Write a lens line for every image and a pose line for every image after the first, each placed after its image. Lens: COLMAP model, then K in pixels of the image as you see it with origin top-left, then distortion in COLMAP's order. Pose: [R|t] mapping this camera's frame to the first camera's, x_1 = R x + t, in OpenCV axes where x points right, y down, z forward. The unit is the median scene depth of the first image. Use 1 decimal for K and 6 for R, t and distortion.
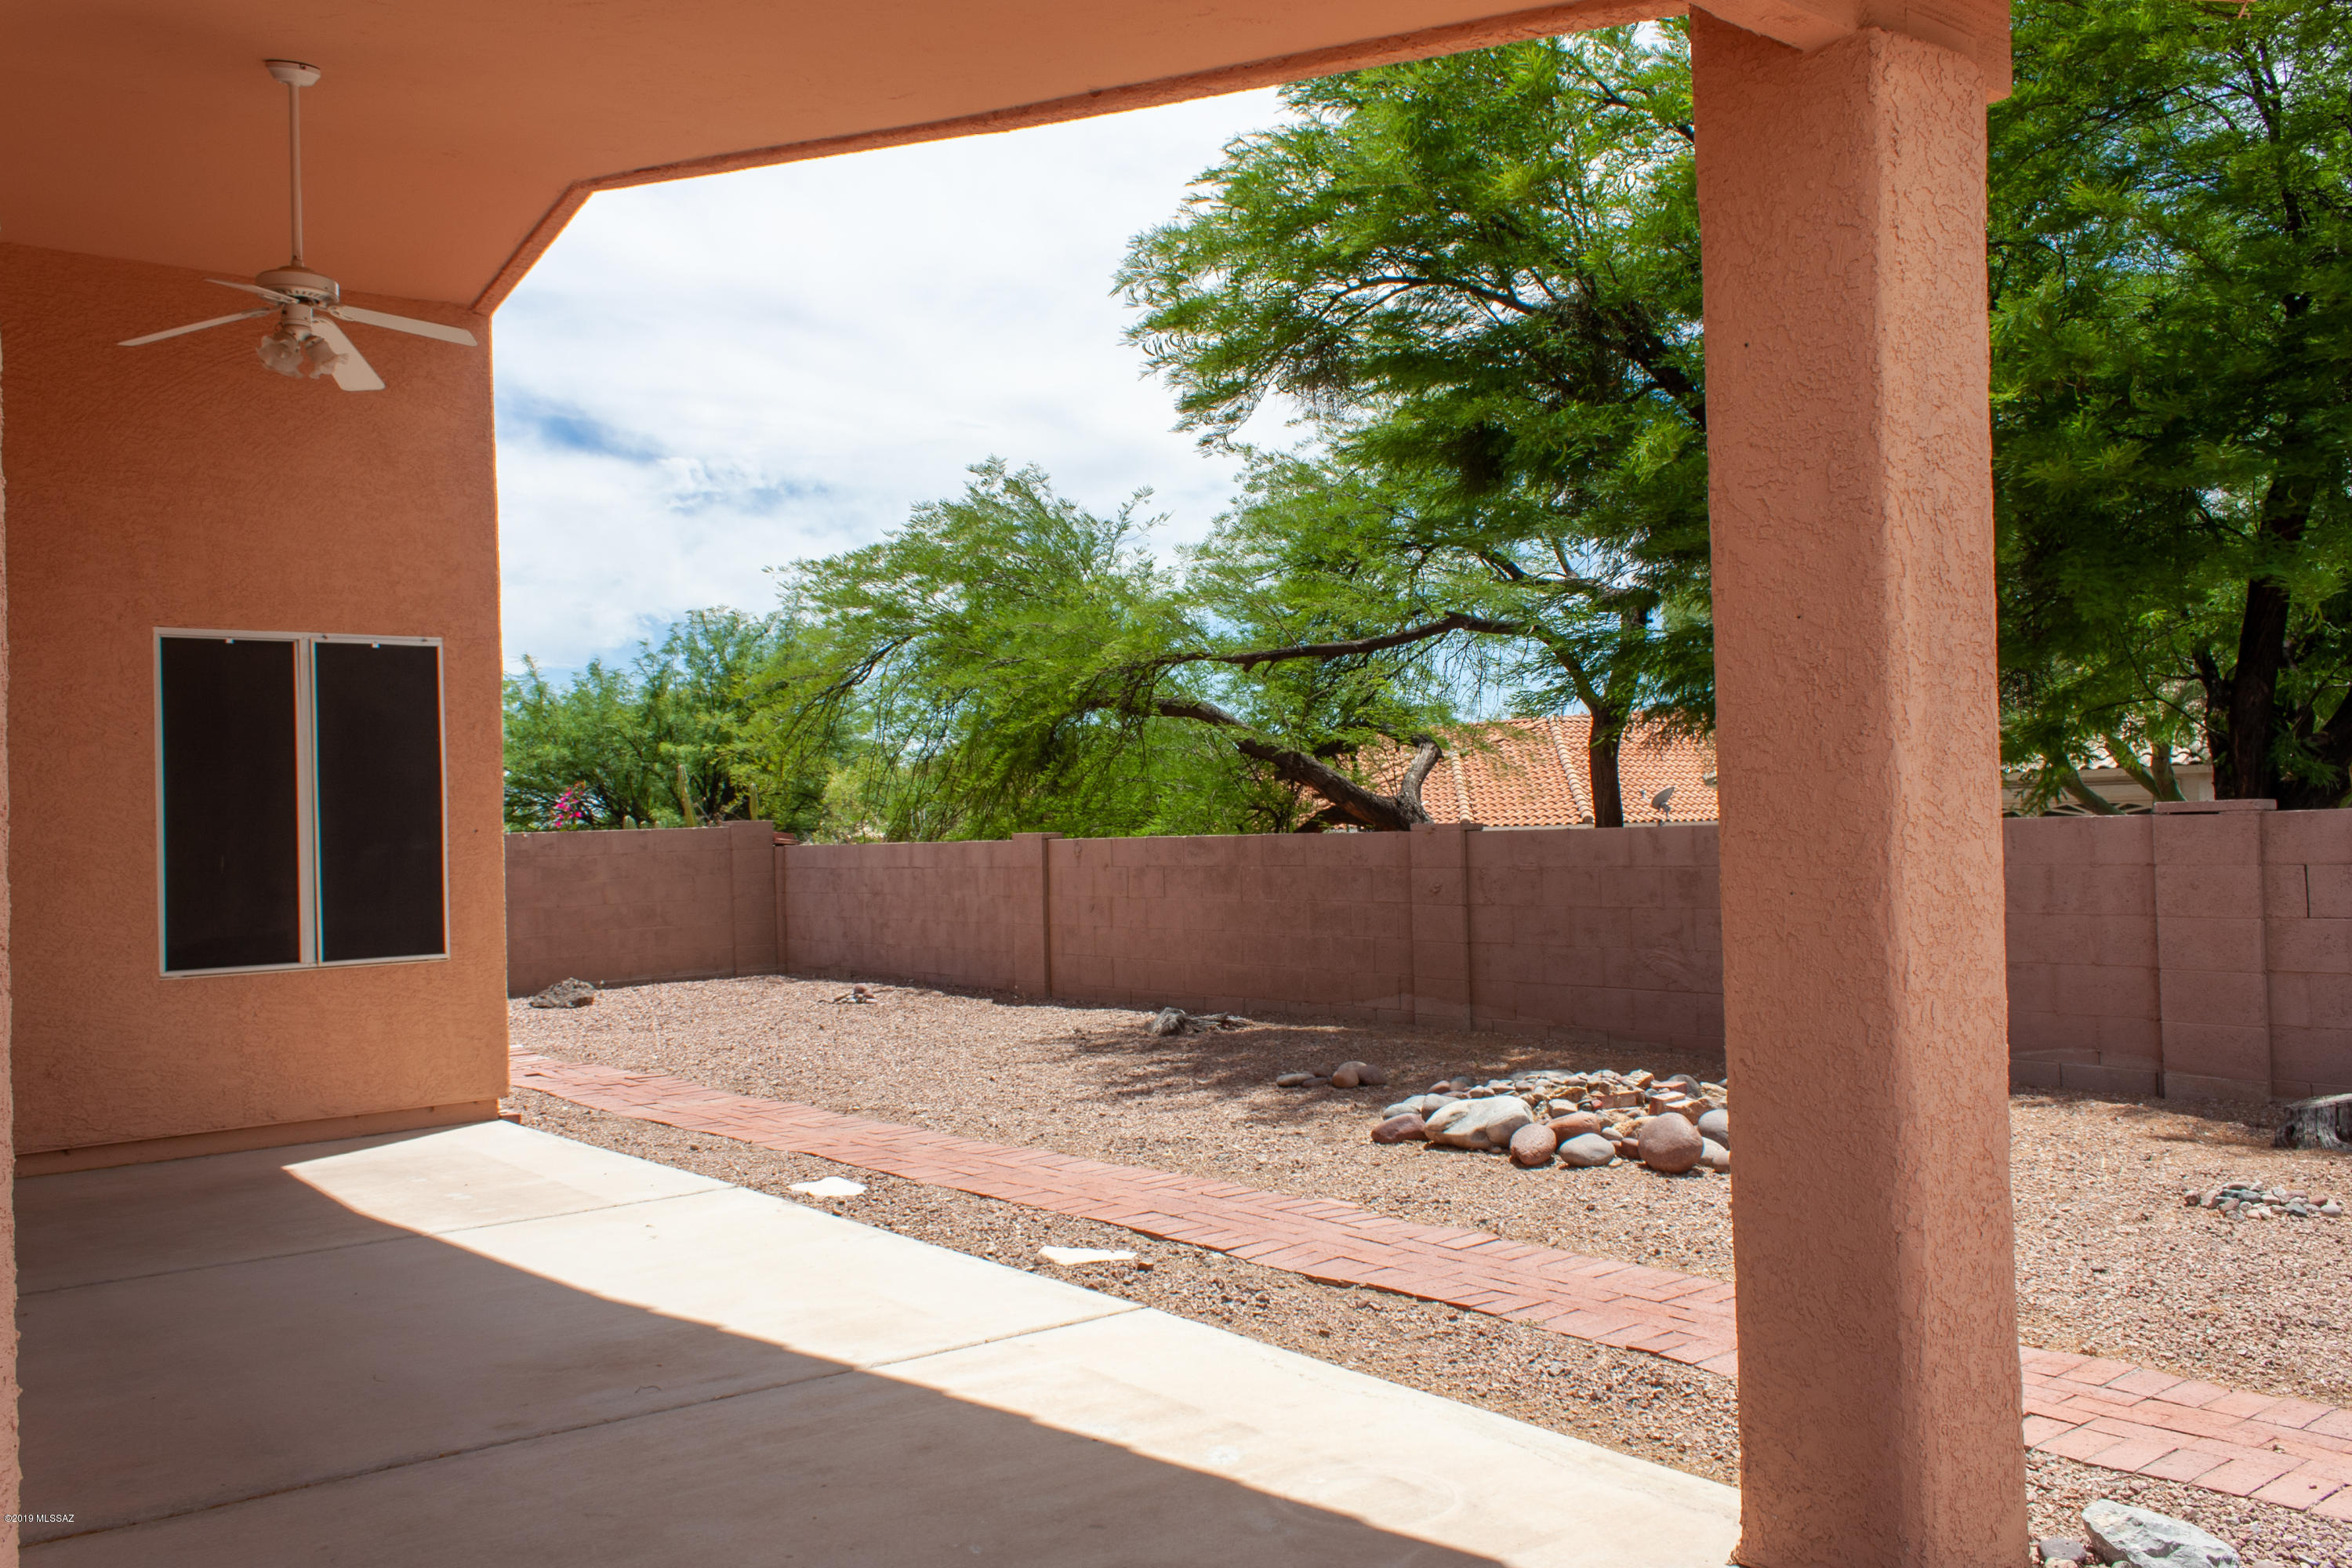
lens RADIAL K [[1924.3, 0, 1176.0], [0, 1924.3, 784.0], [0, 0, 1]] dist [0.011733, -0.000762]
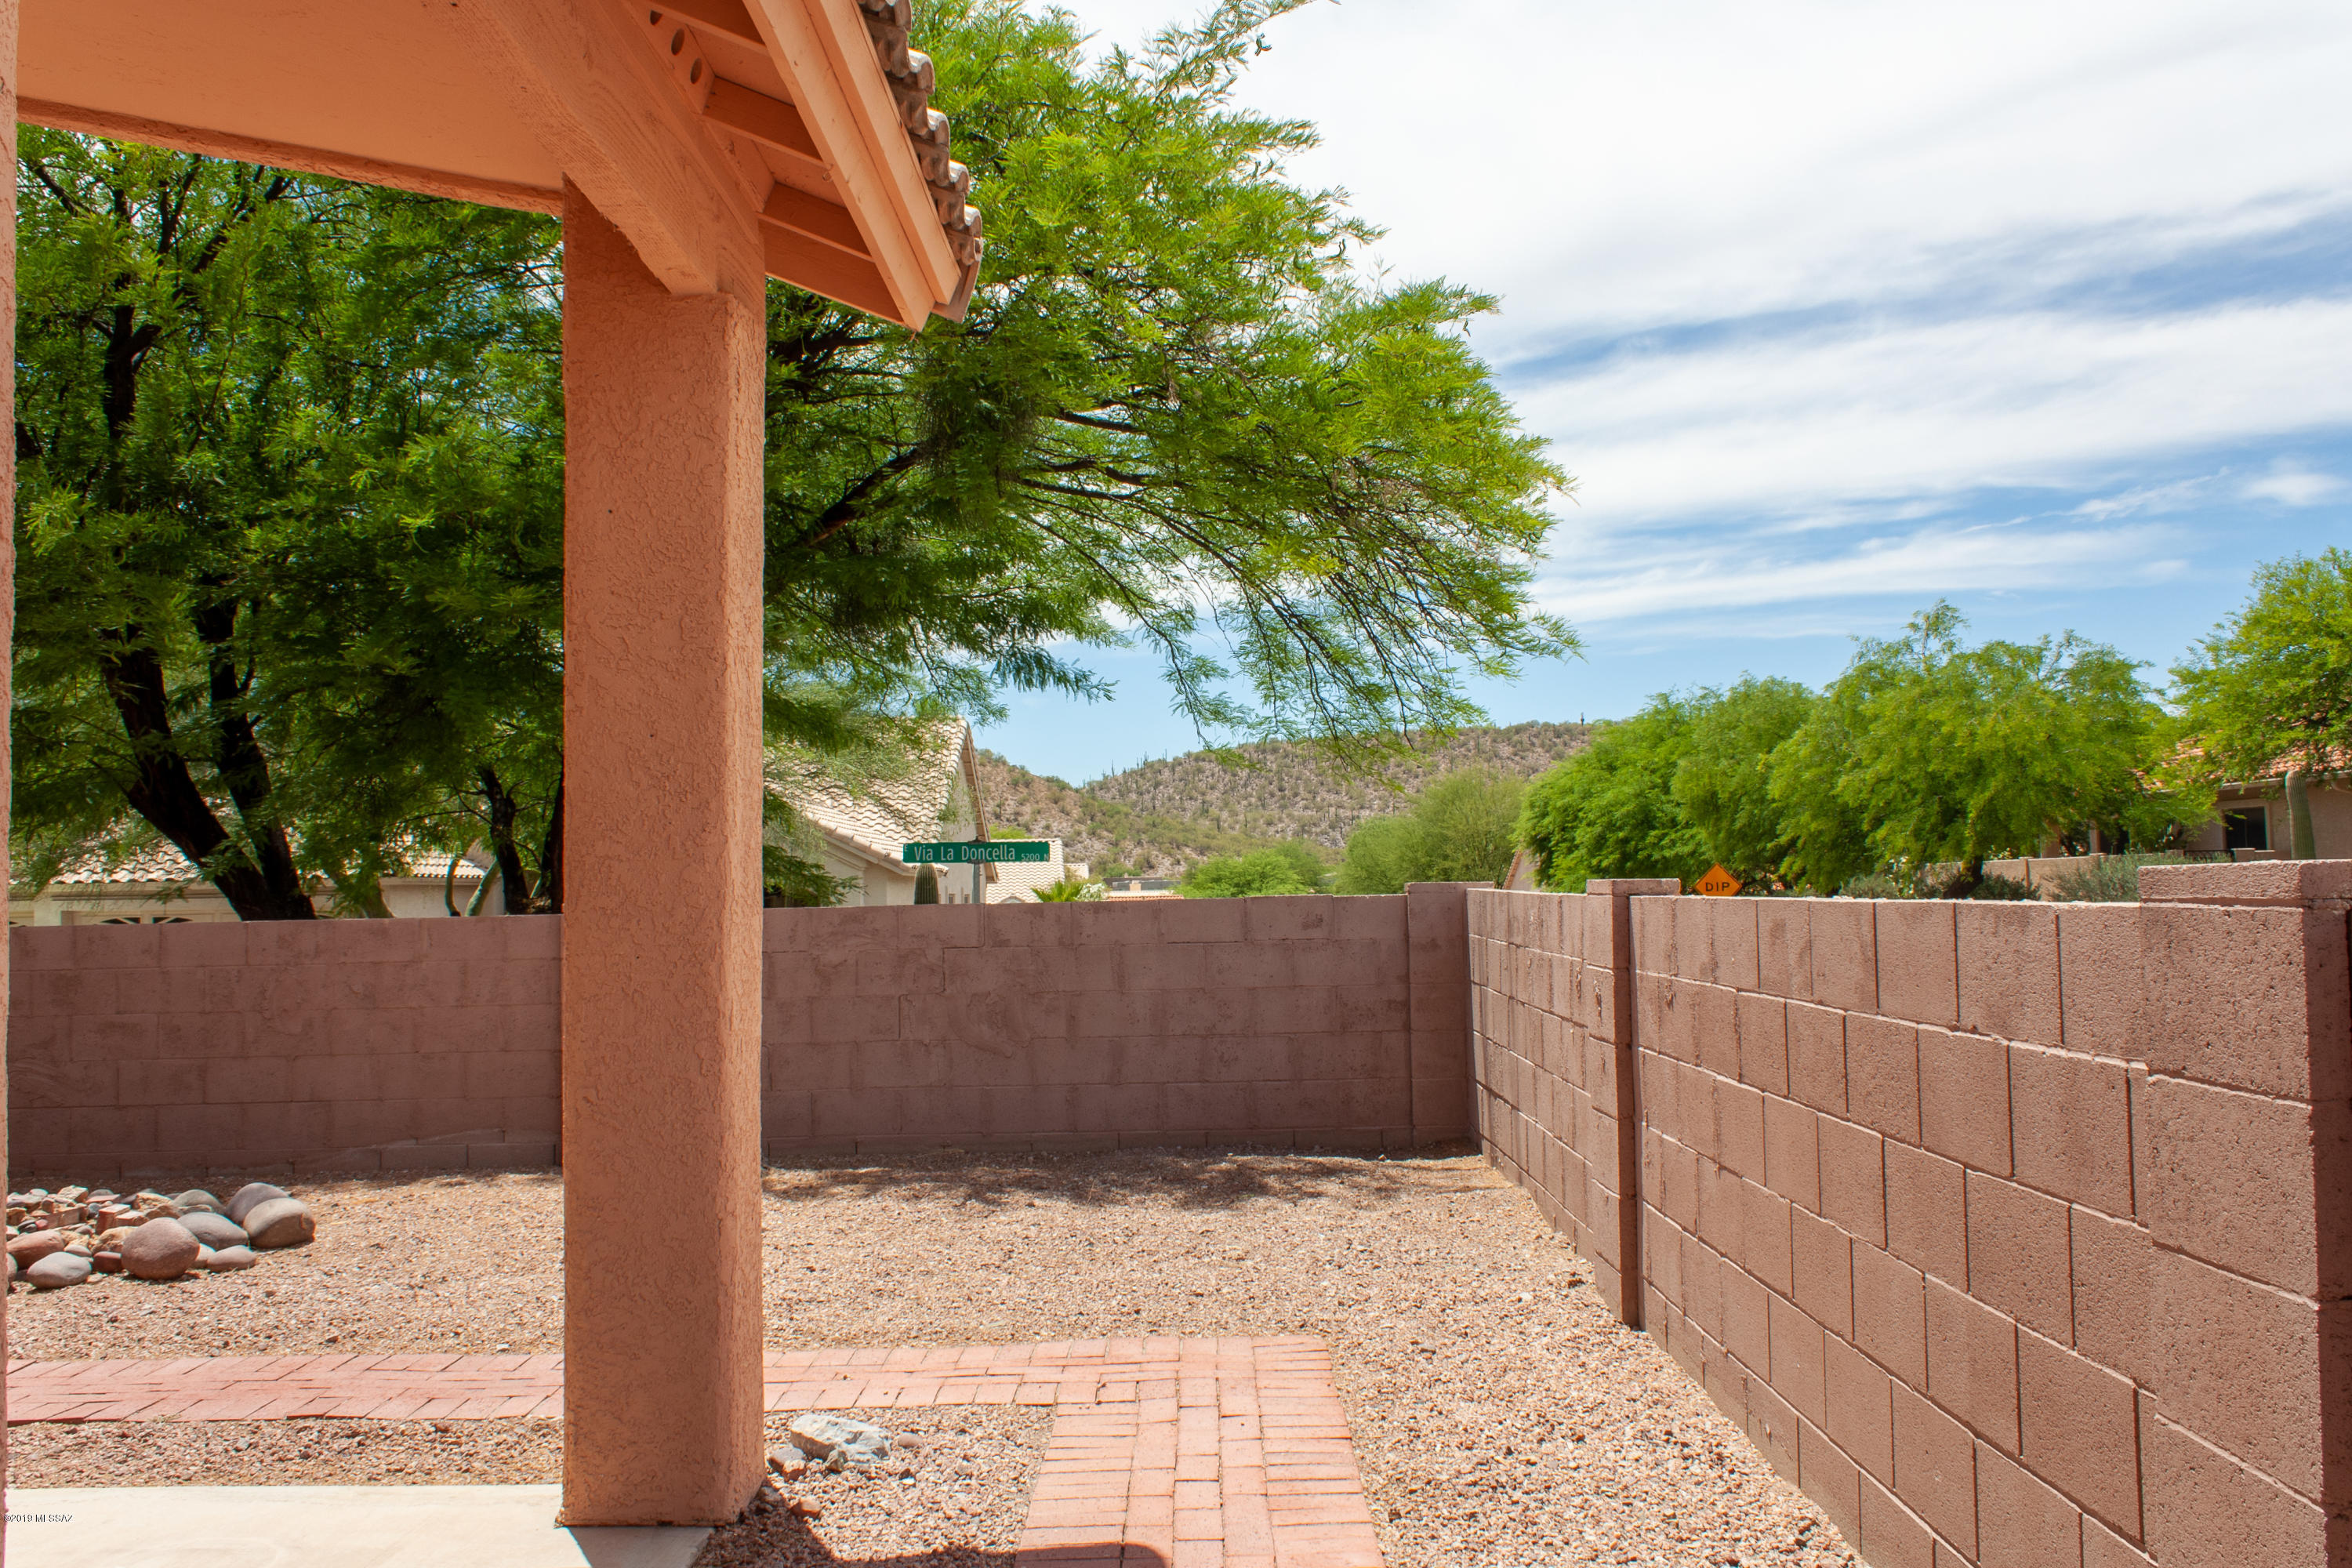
lens RADIAL K [[2162.0, 0, 1070.6], [0, 2162.0, 793.2], [0, 0, 1]] dist [0.001769, -0.003383]
pose [[0.656165, 0.050270, 0.752941, -0.359575], [-0.012973, 0.998383, -0.055352, 0.016062], [-0.754506, 0.026552, 0.655756, -0.081261]]
